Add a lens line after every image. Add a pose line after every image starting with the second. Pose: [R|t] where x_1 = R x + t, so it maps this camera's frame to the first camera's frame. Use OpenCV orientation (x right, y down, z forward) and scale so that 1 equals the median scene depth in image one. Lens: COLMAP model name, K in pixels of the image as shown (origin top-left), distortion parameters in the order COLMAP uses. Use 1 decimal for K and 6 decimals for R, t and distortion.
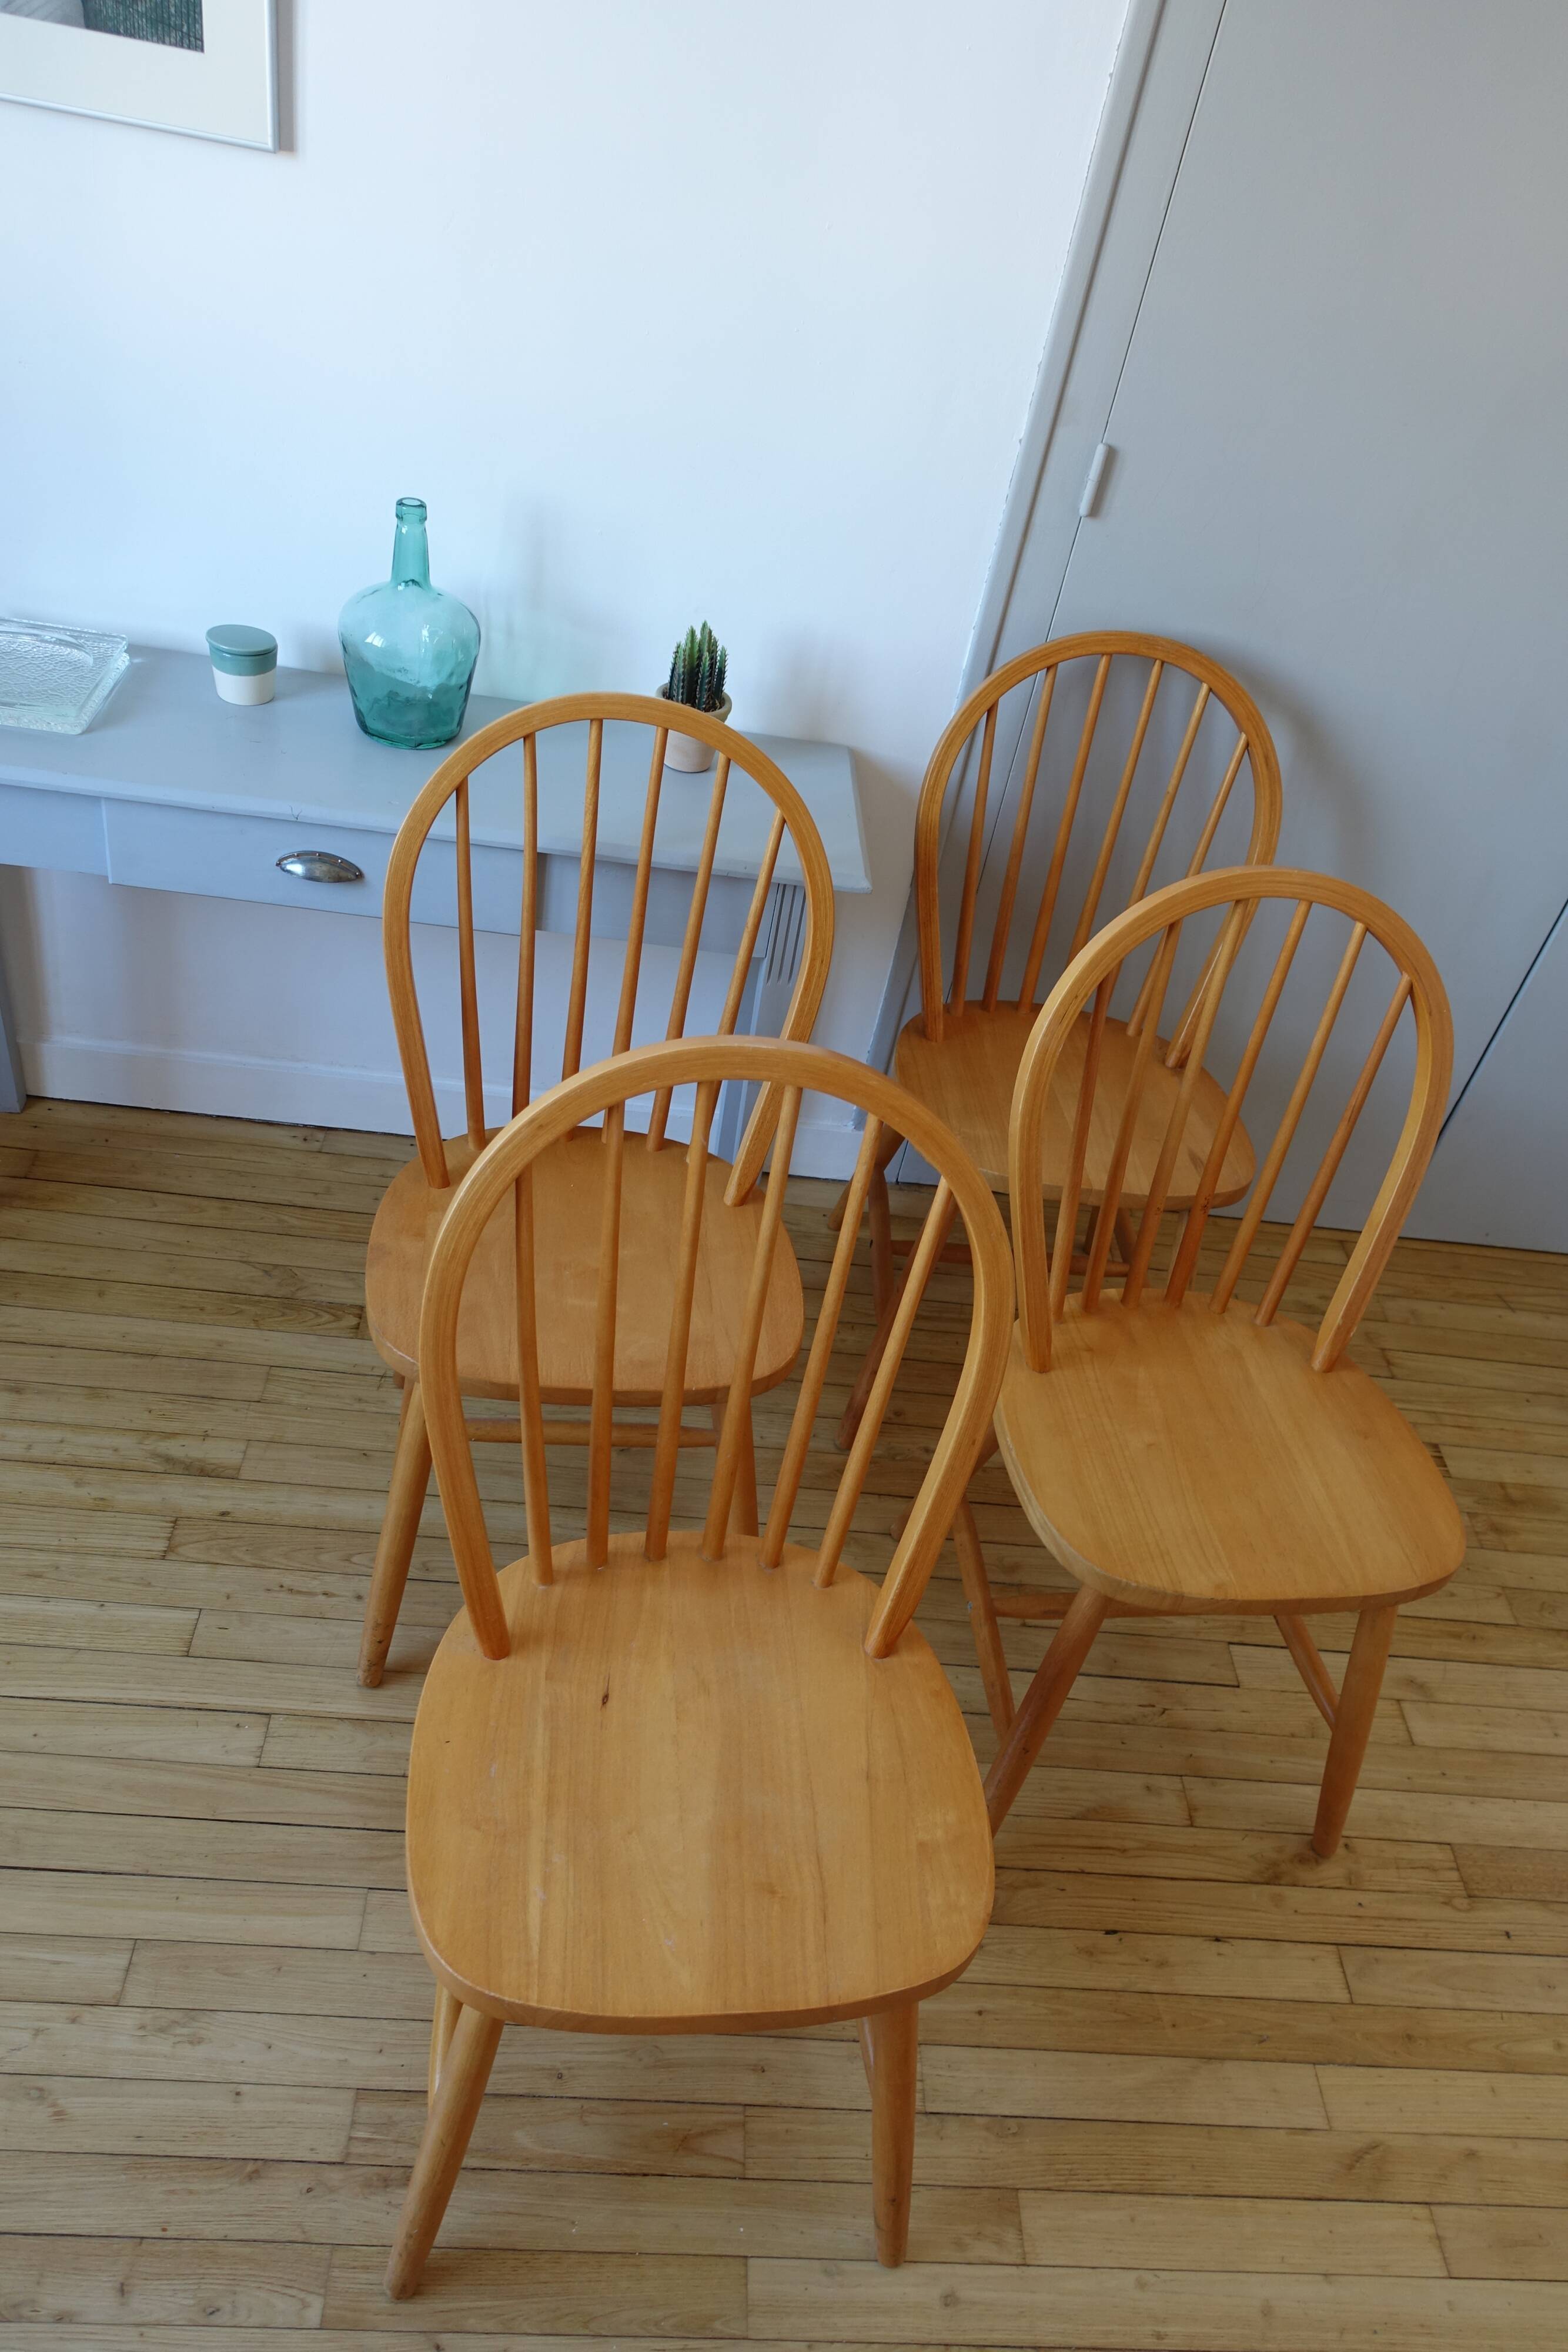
lens RADIAL K [[1596.6, 0, 780.6], [0, 1596.6, 1163.4], [0, 0, 1]] dist [-0.002883, -0.003330]
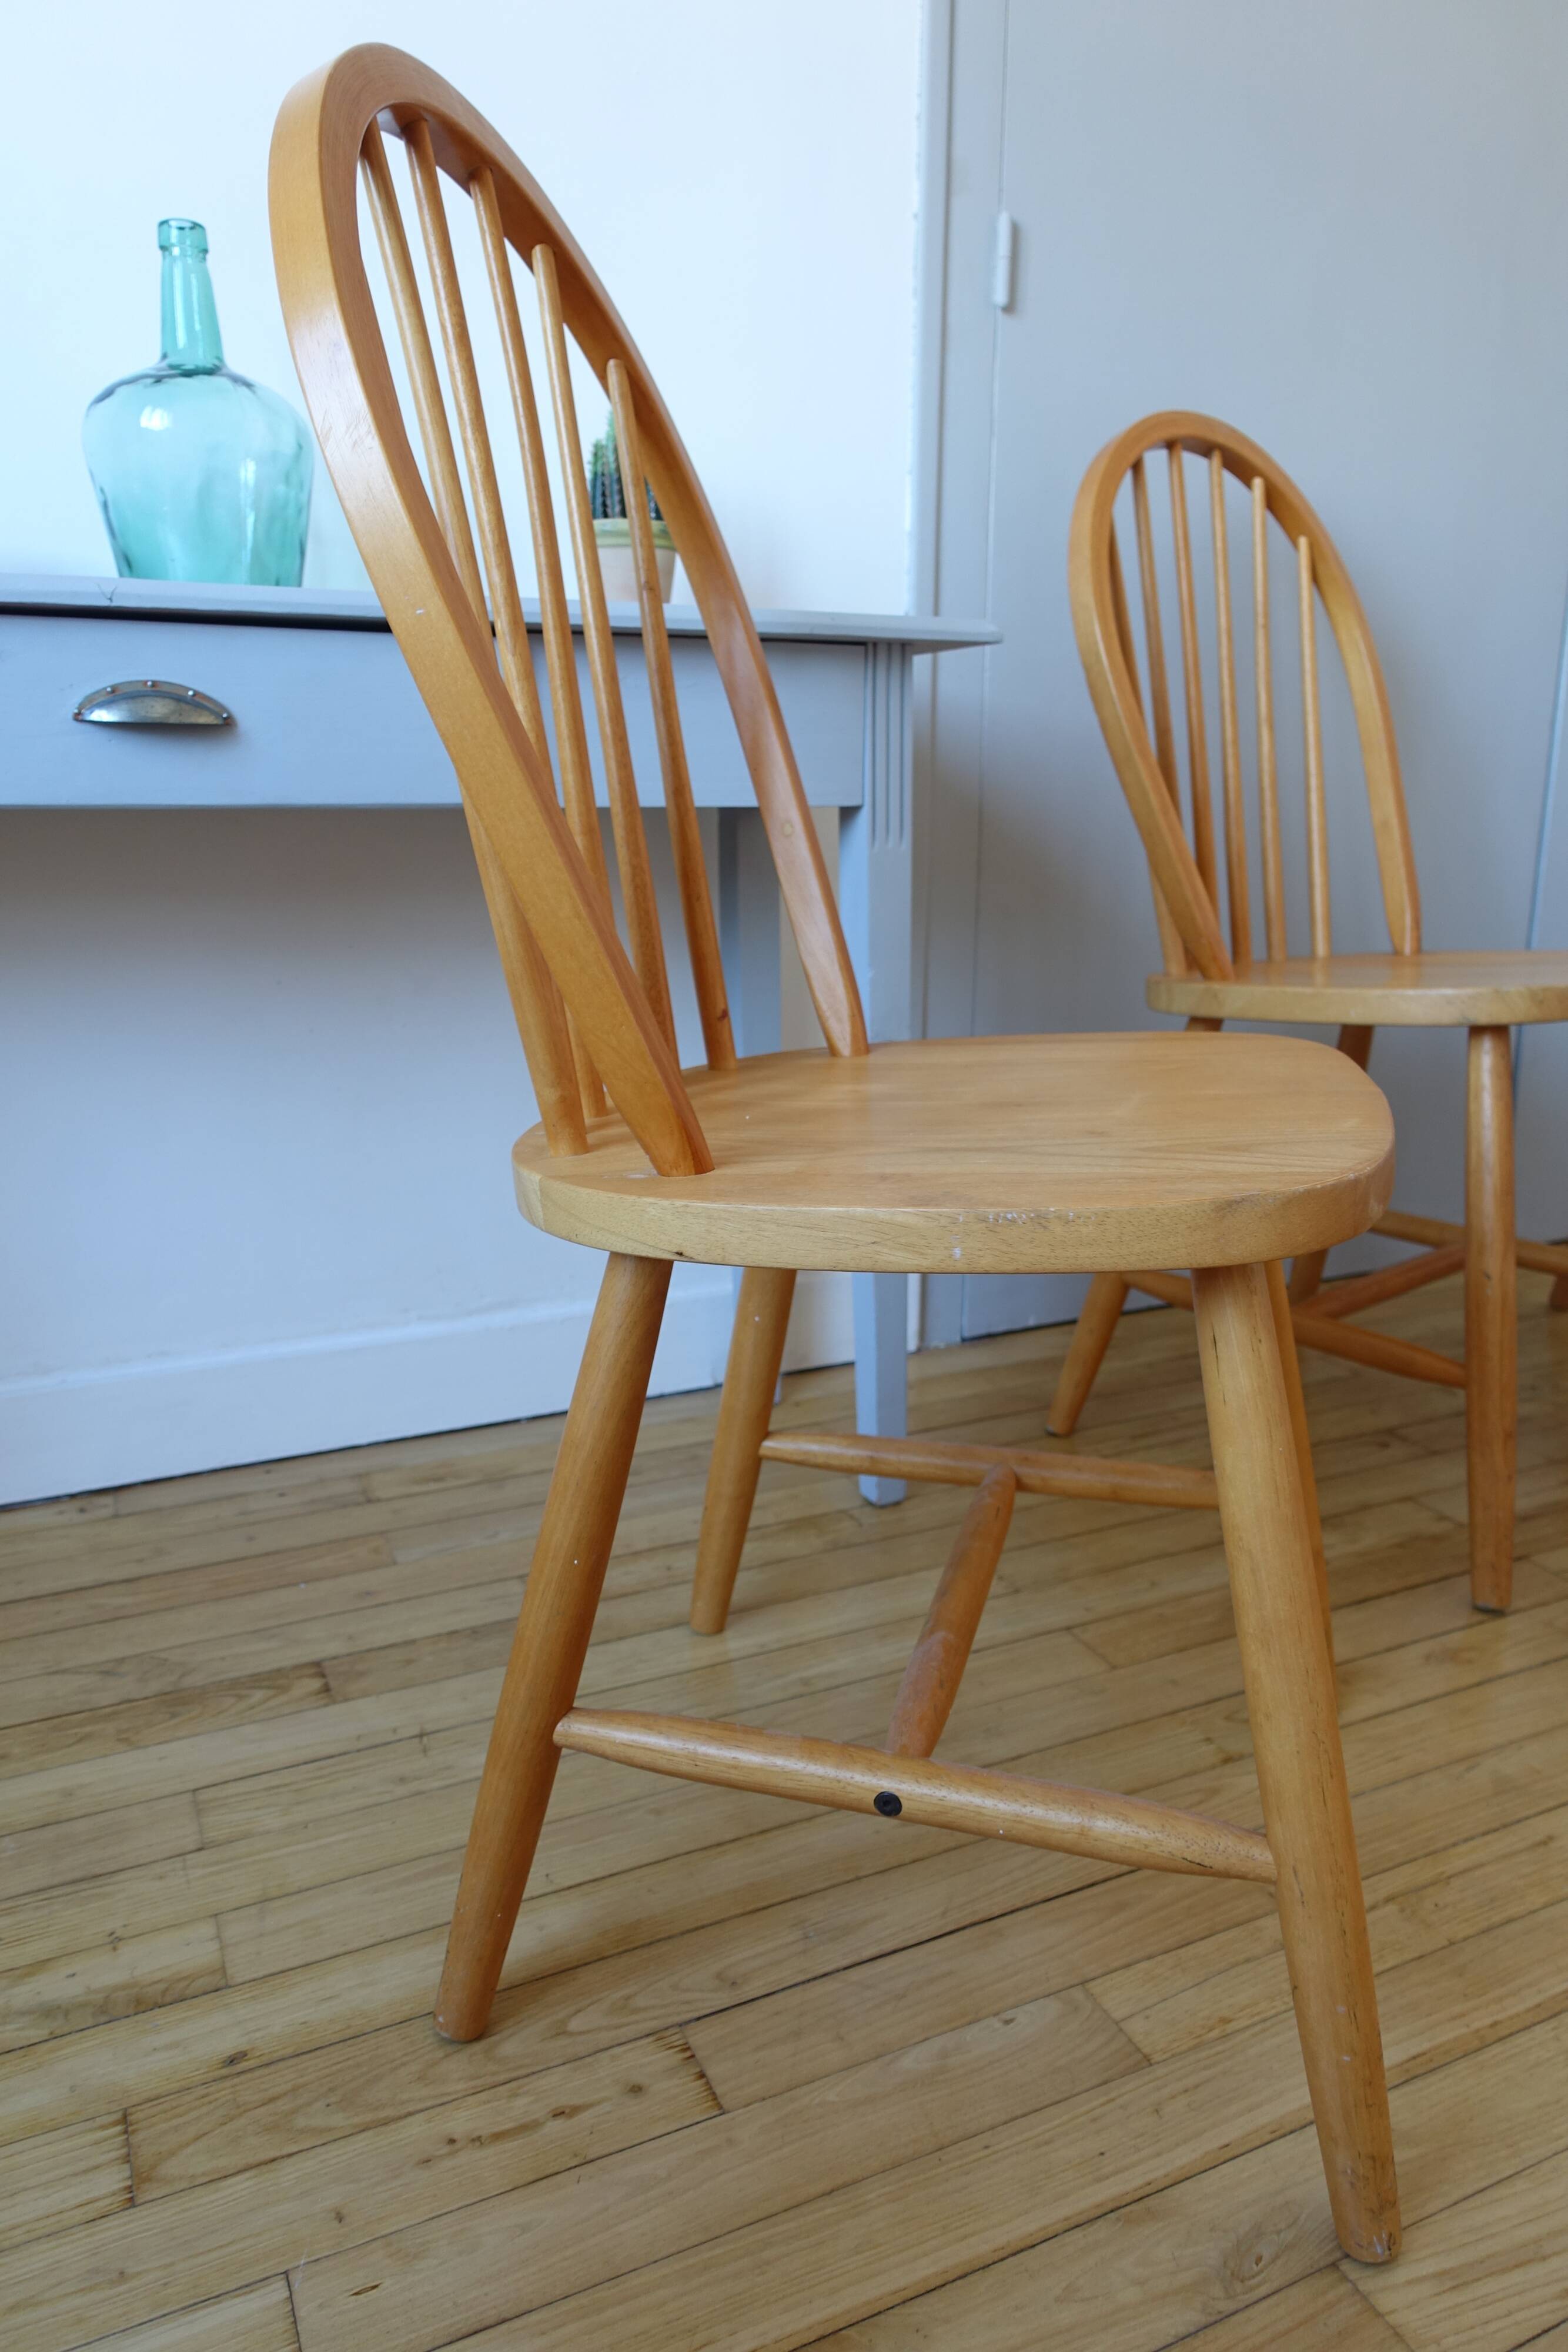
lens RADIAL K [[1596.6, 0, 773.8], [0, 1596.6, 1177.5], [0, 0, 1]] dist [-0.002883, -0.003330]
pose [[0.905022, -0.249826, 0.344270, -0.329414], [0.368318, 0.865124, -0.340445, 0.229809], [-0.212784, 0.434911, 0.874972, 0.539782]]
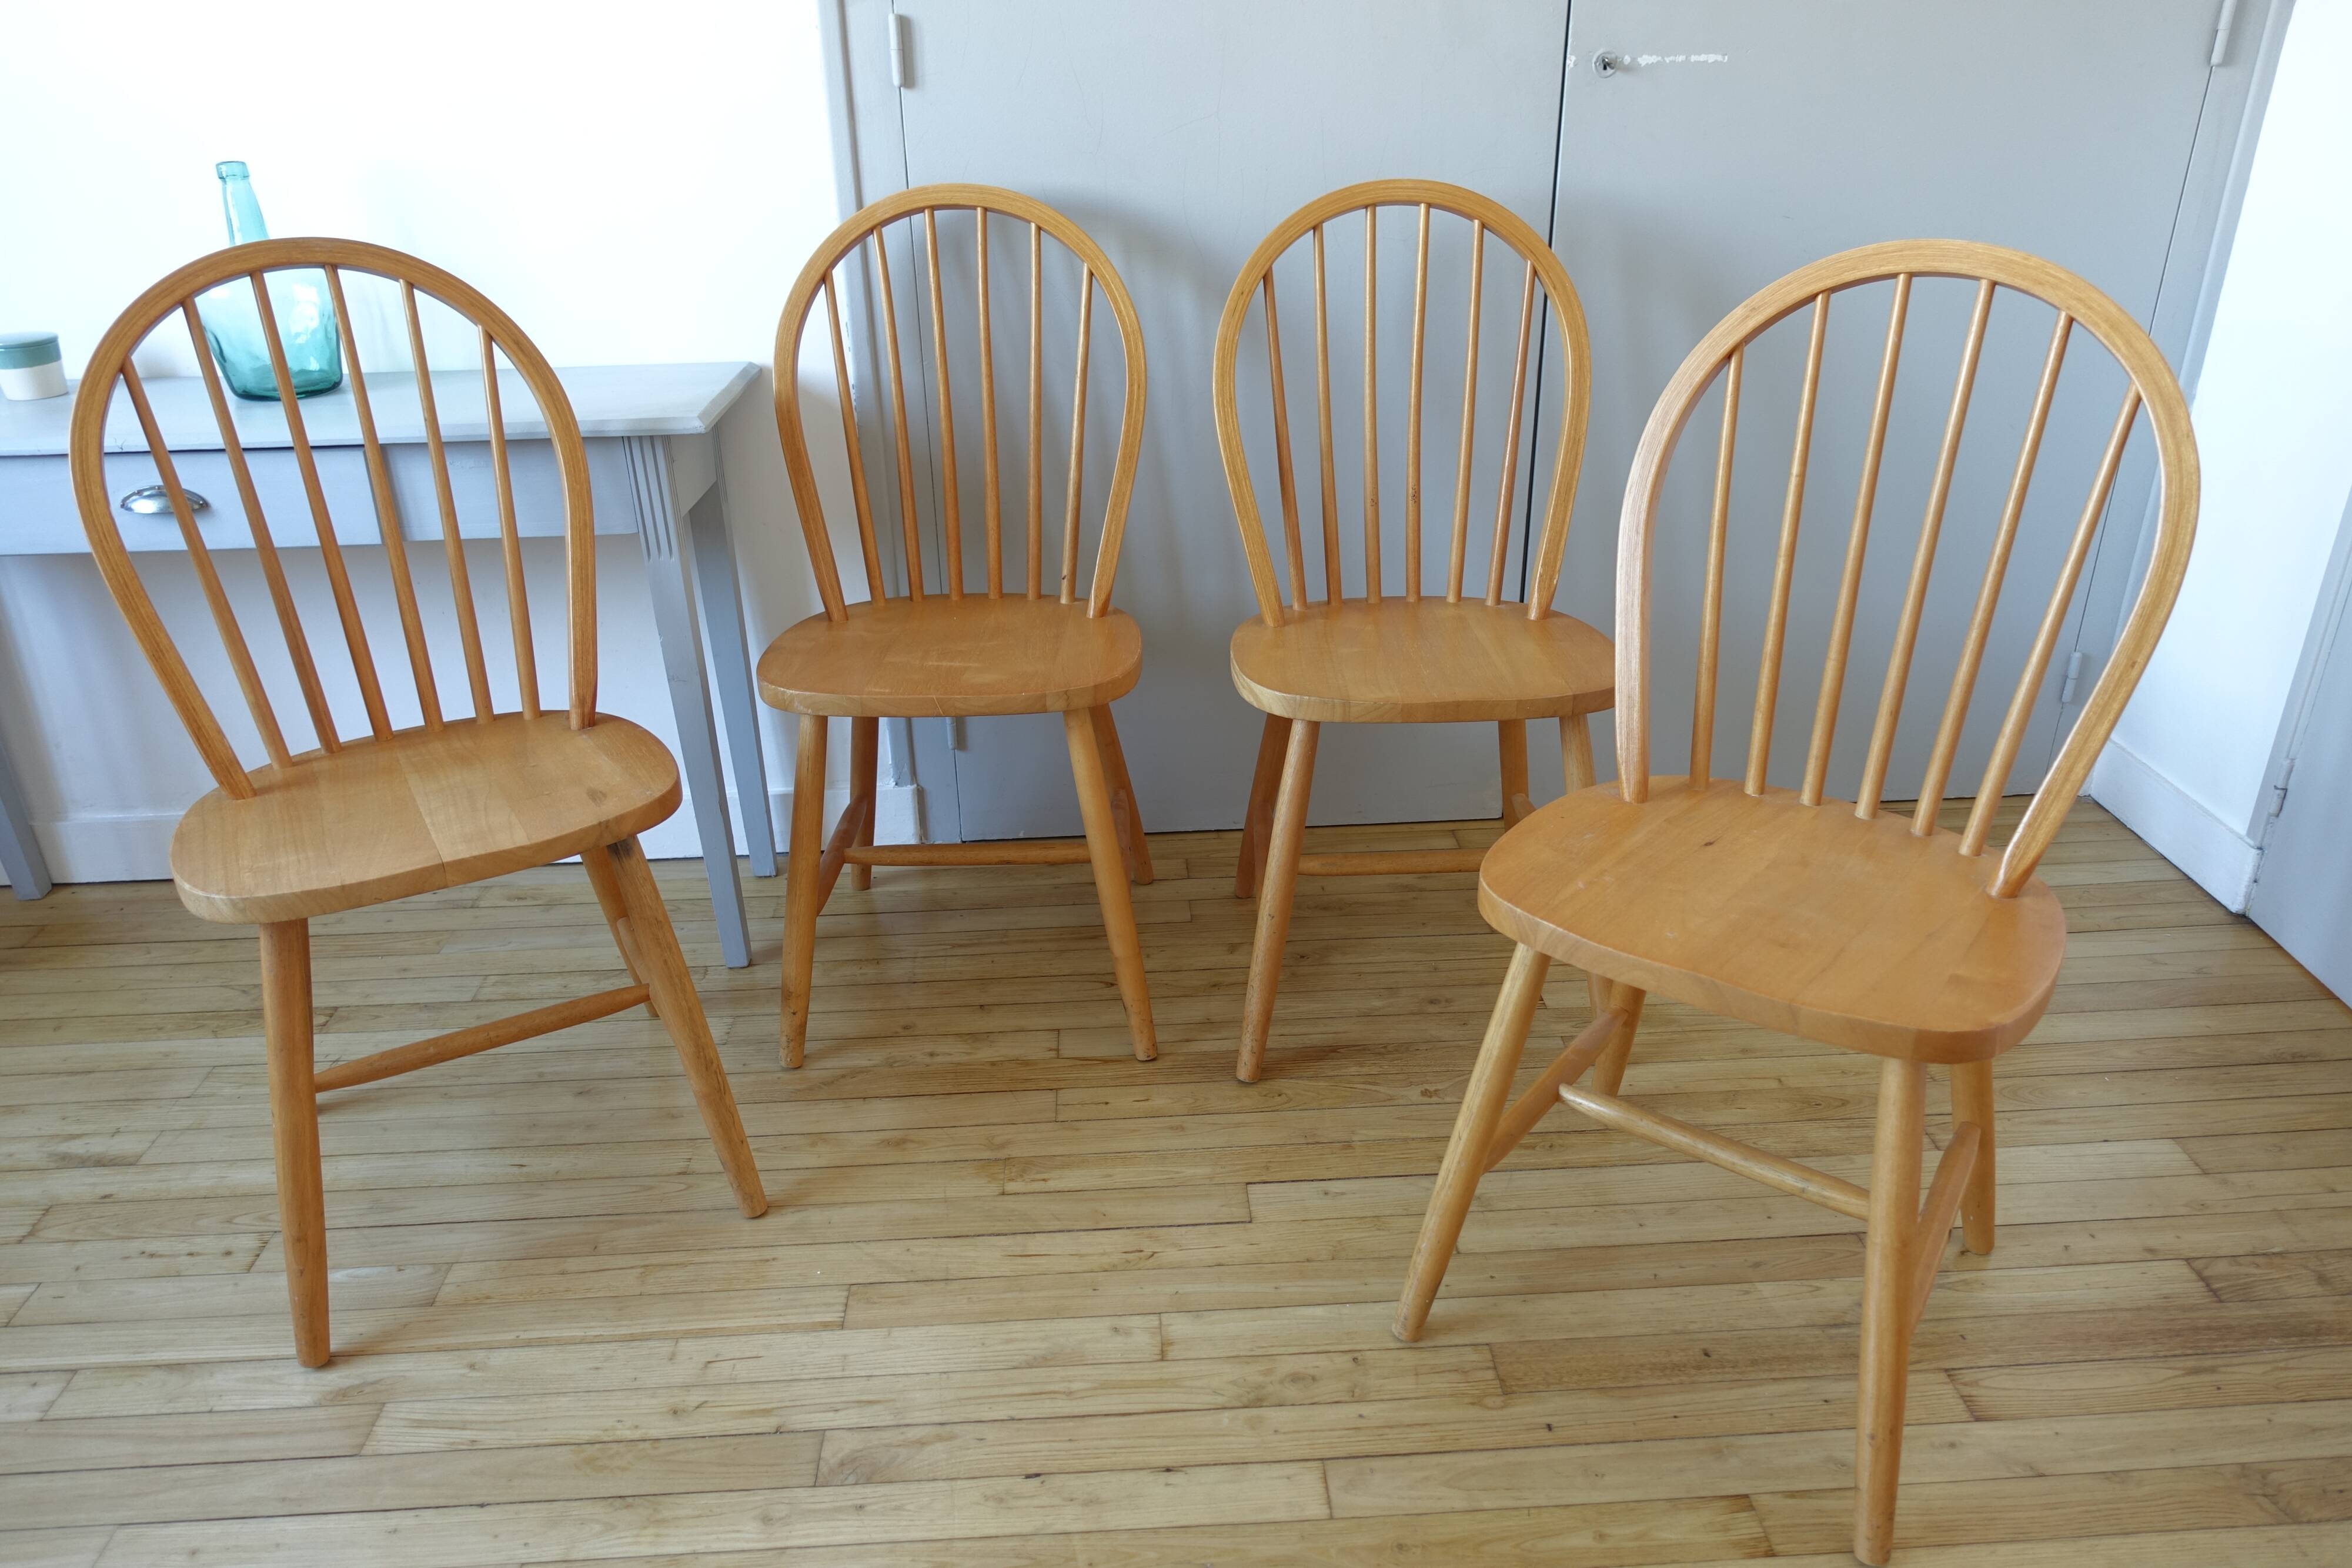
lens RADIAL K [[1596.6, 0, 1188.1], [0, 1596.6, 779.9], [0, 0, 1]] dist [-0.002883, -0.003330]
pose [[0.983832, -0.174011, -0.042370, 0.365068], [0.158223, 0.955340, -0.249580, 0.340679], [0.083907, 0.238841, 0.967427, 0.122081]]
